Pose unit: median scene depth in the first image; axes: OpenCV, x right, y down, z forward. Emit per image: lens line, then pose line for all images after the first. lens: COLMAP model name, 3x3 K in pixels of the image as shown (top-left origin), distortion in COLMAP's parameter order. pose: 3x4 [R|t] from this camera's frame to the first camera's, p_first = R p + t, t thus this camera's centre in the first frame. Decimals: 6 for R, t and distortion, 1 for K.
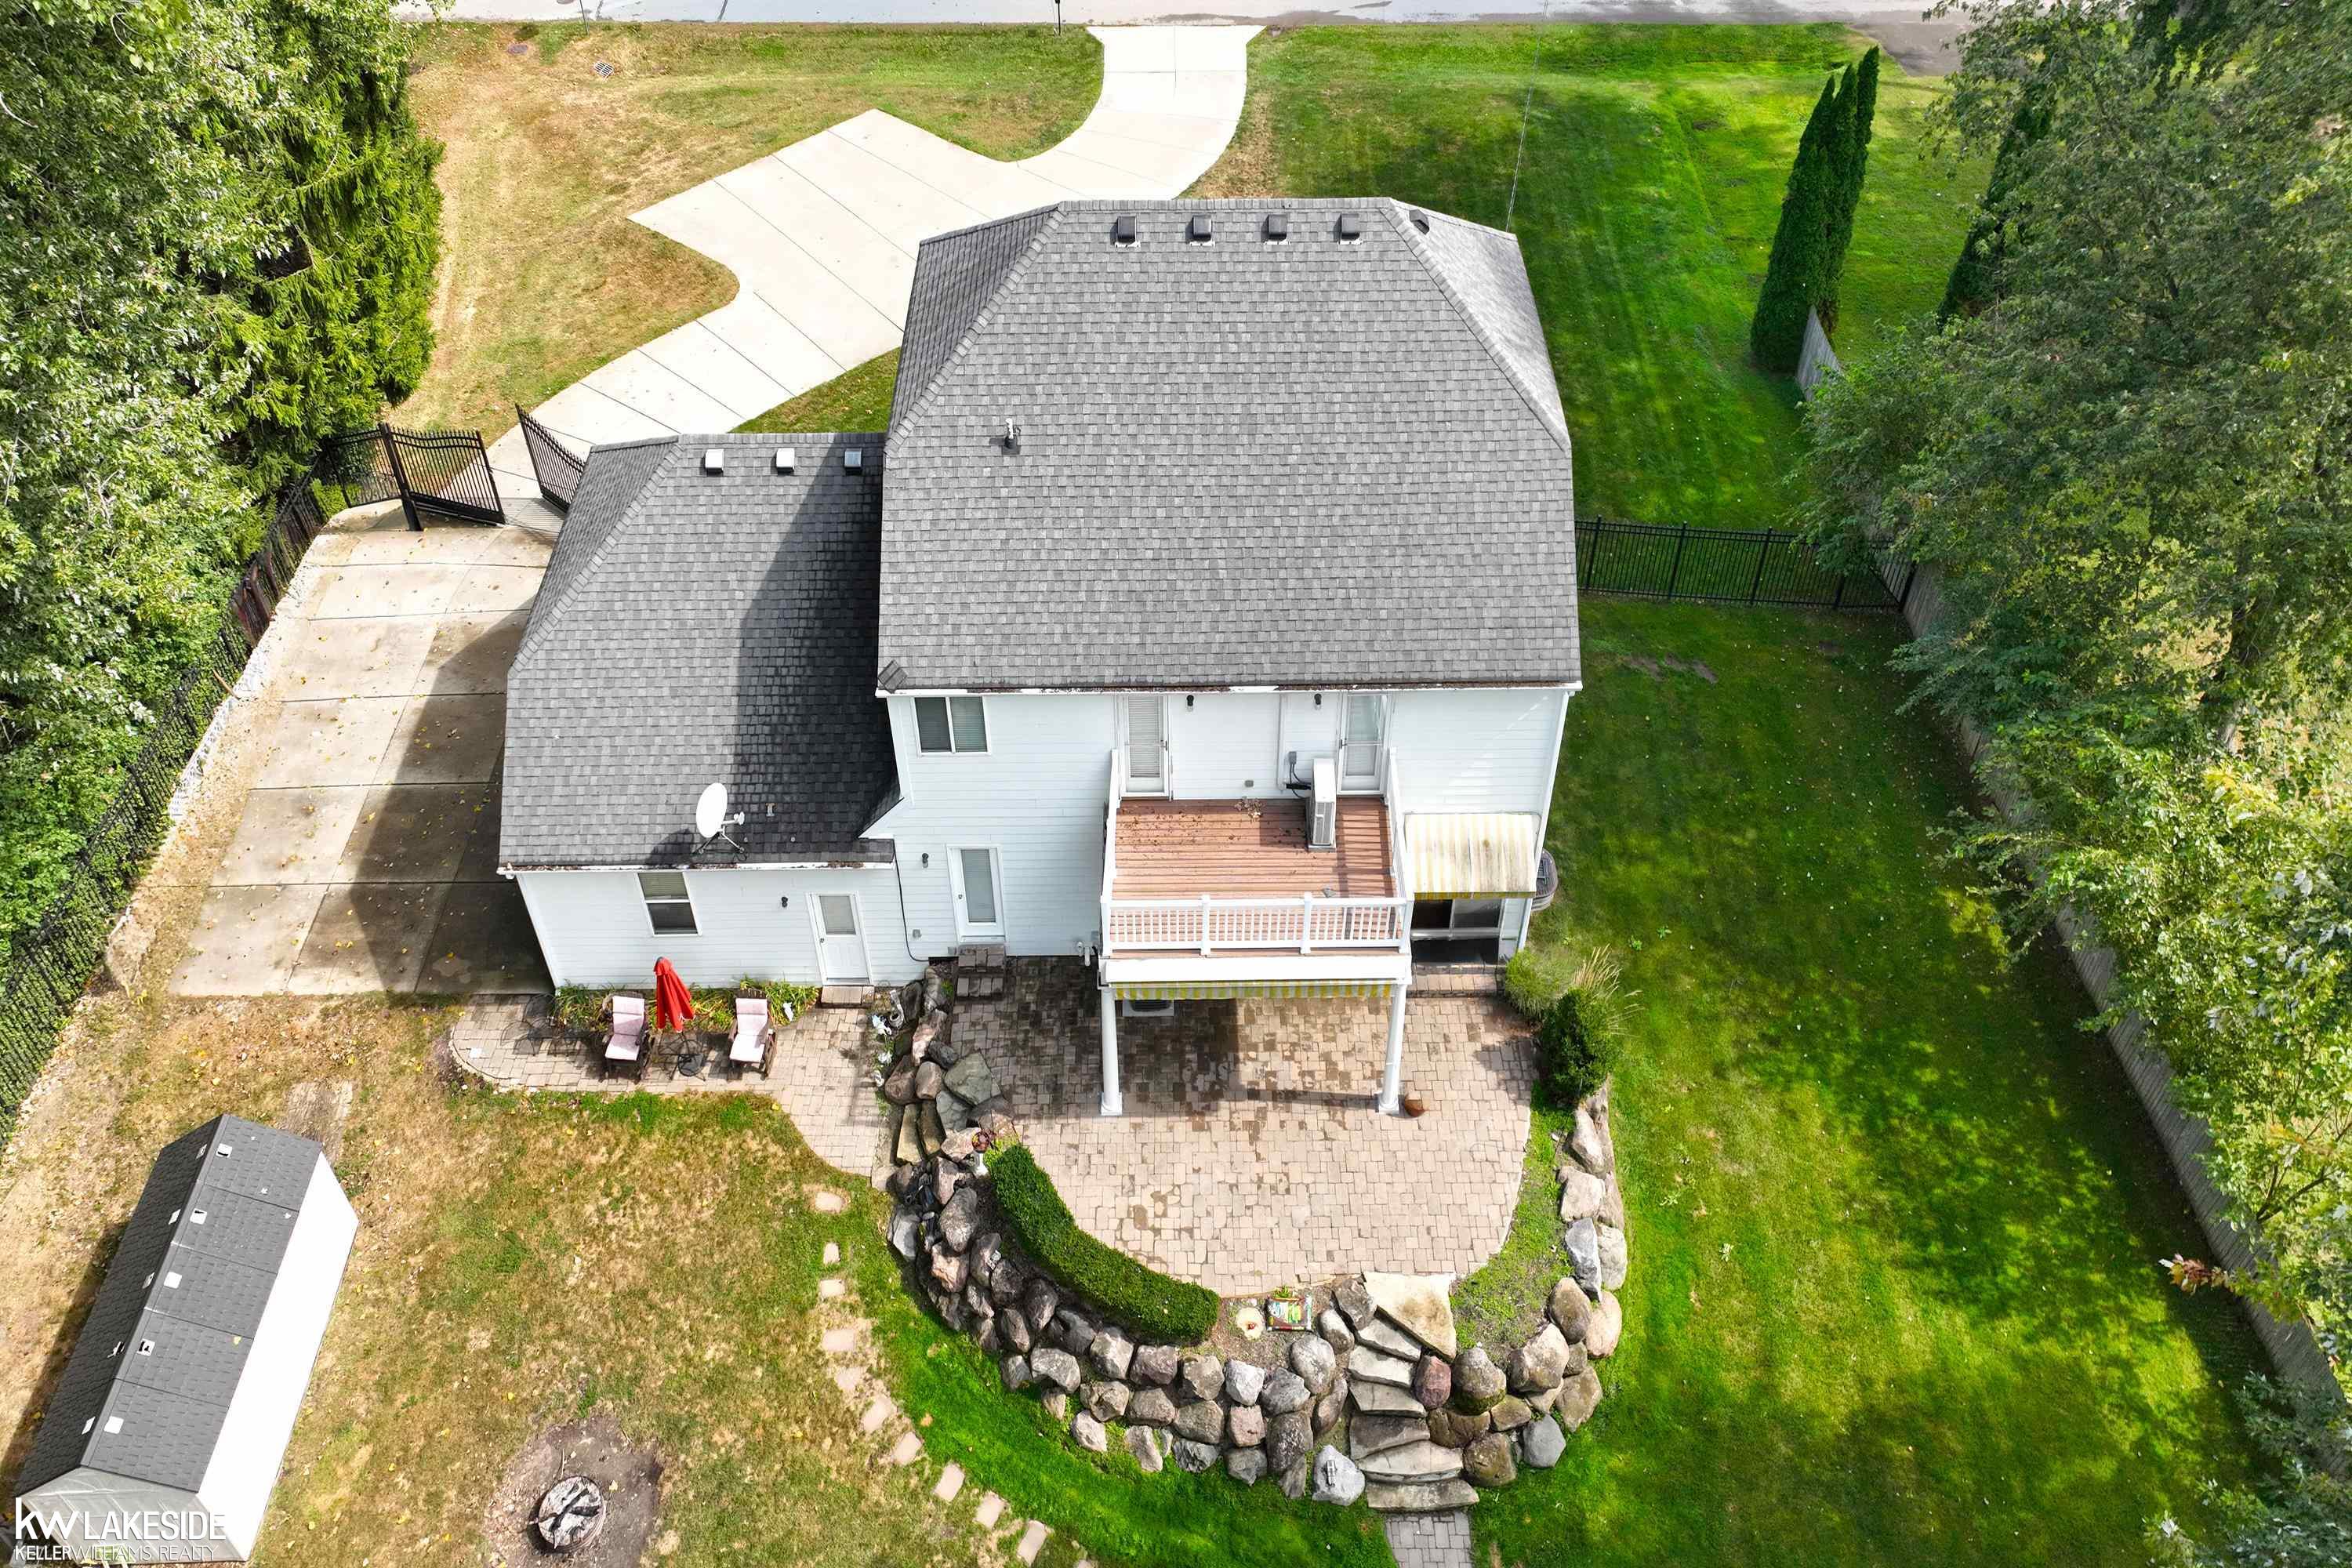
lens RADIAL K [[1773.0, 0, 1207.4], [0, 1773.0, 639.6], [0, 0, 1]] dist [-0.004879, 0.000838]
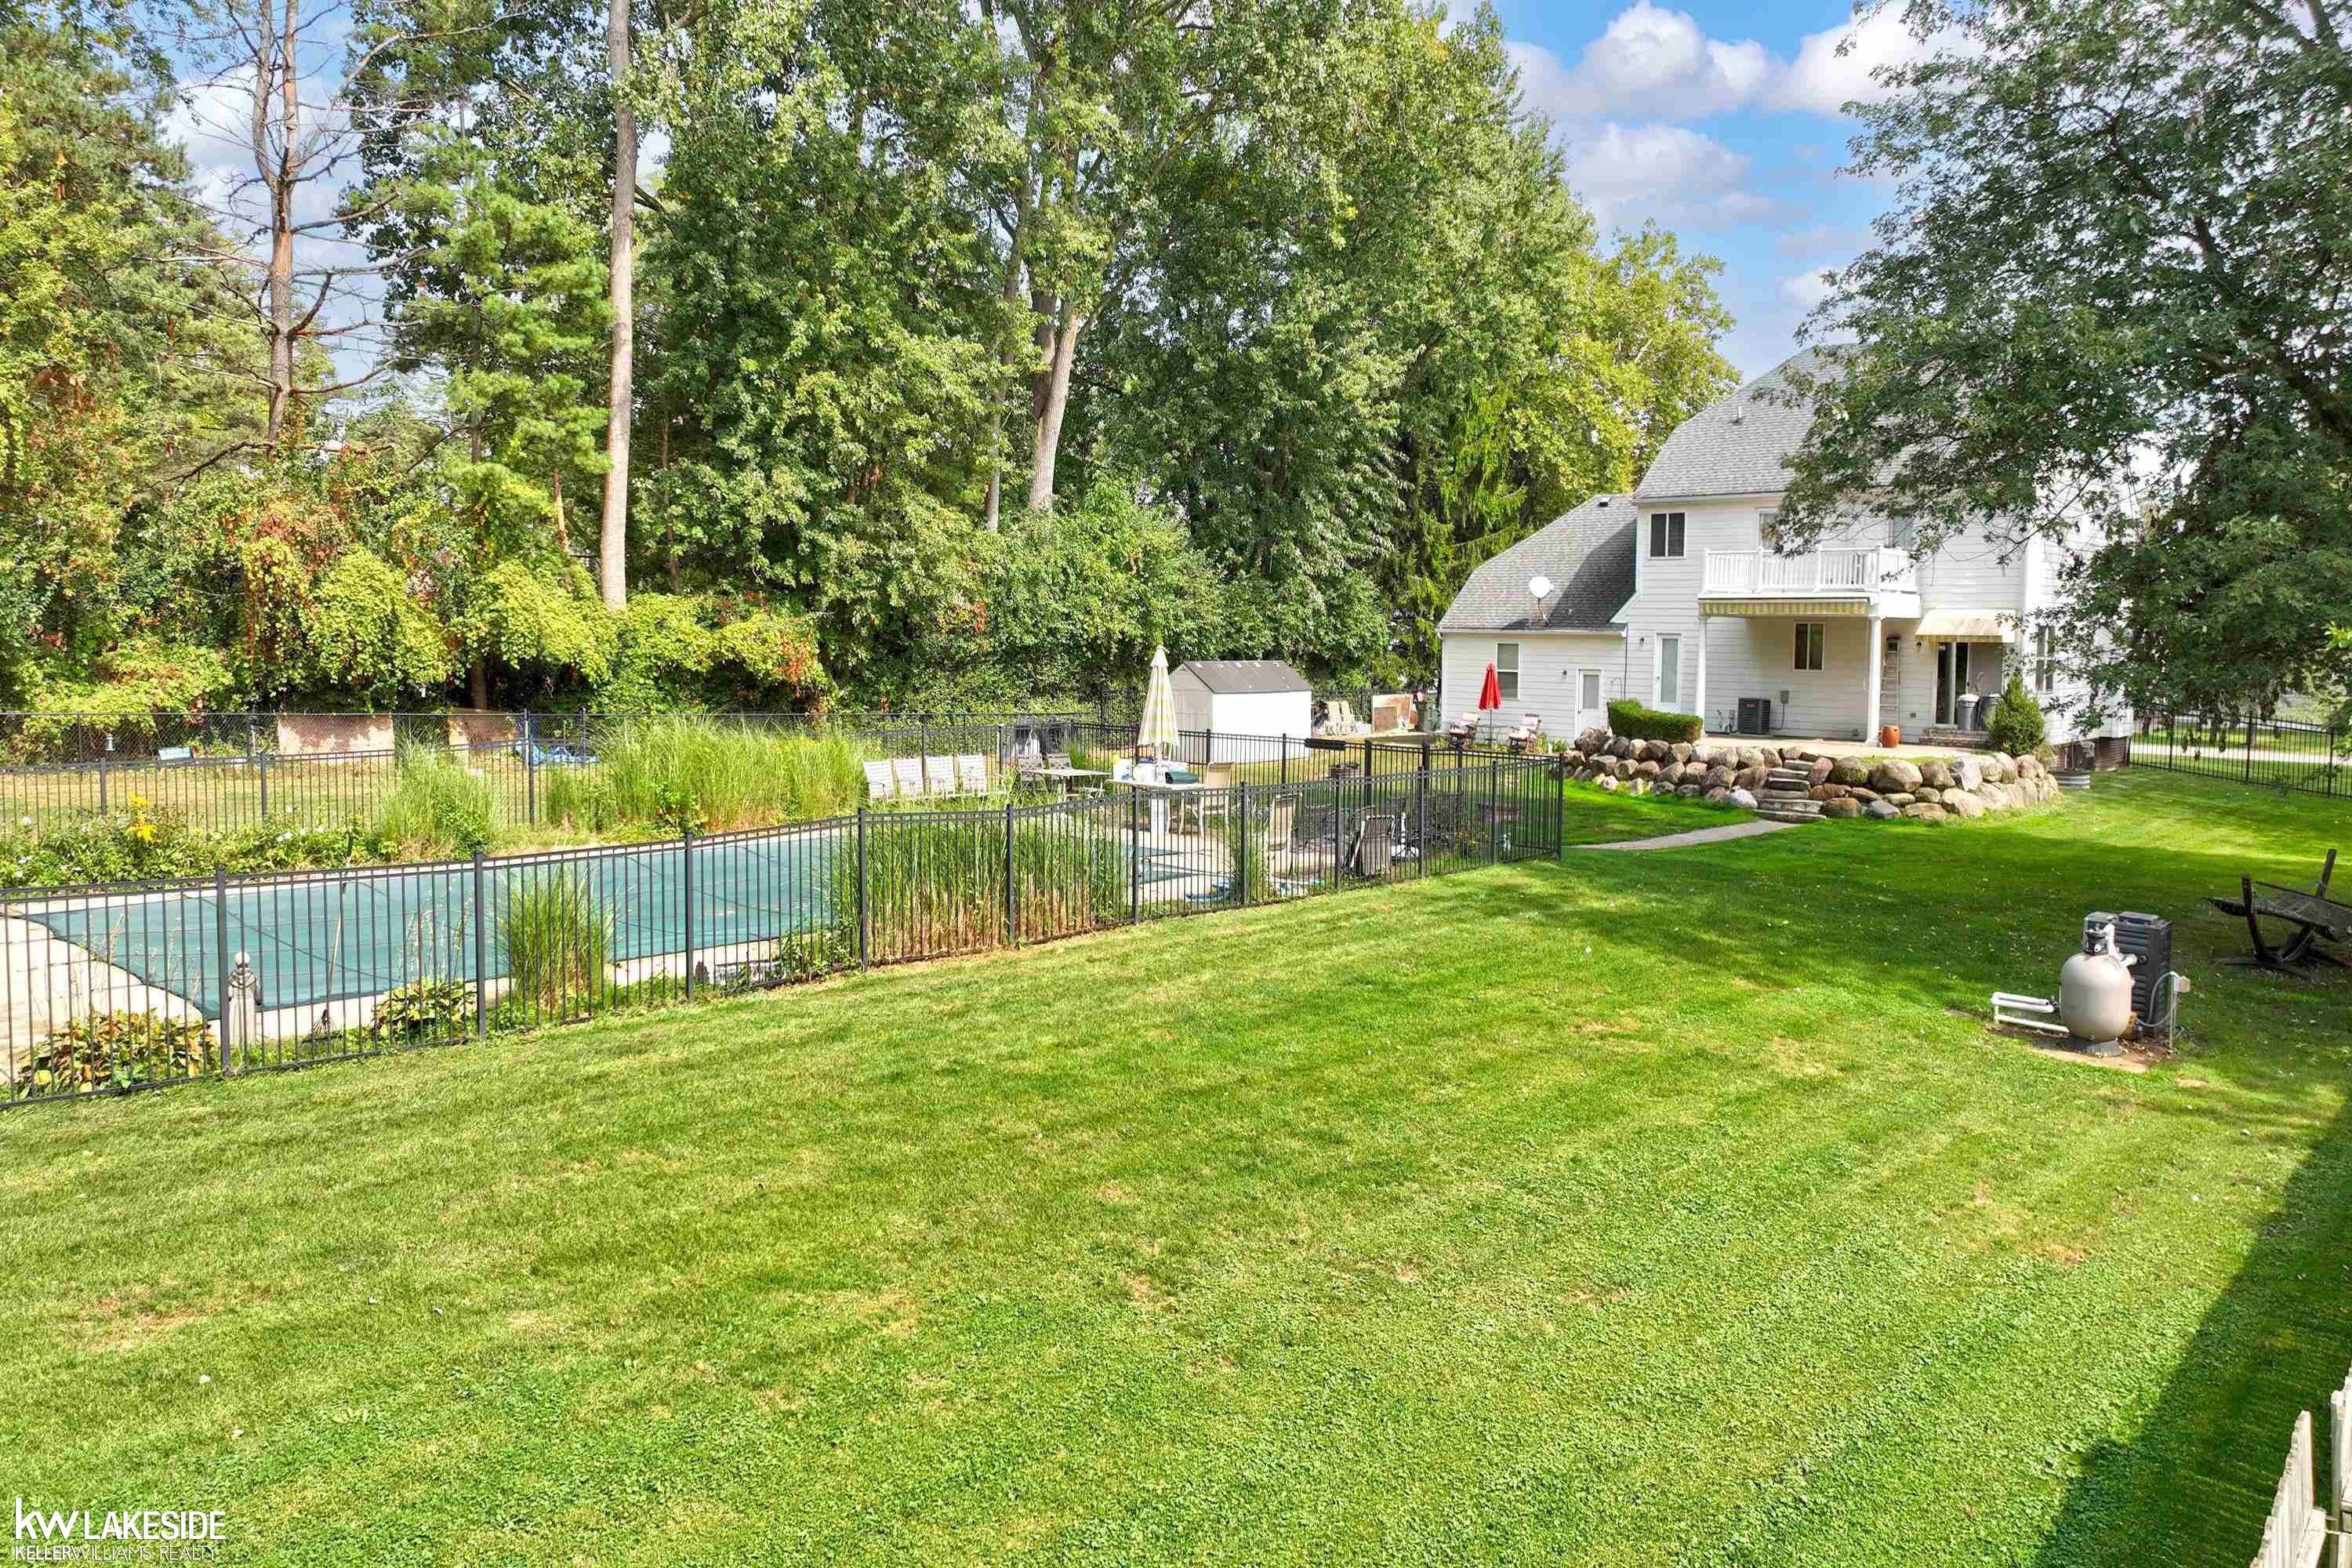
lens RADIAL K [[1581.2, 0, 1179.6], [0, 1581.2, 758.5], [0, 0, 1]] dist [-0.000221, 0.002019]
pose [[0.746890, 0.062952, -0.661961, 0.565381], [-0.430306, 0.804716, -0.408986, 1.104468], [0.506944, 0.590313, 0.628122, -0.154694]]
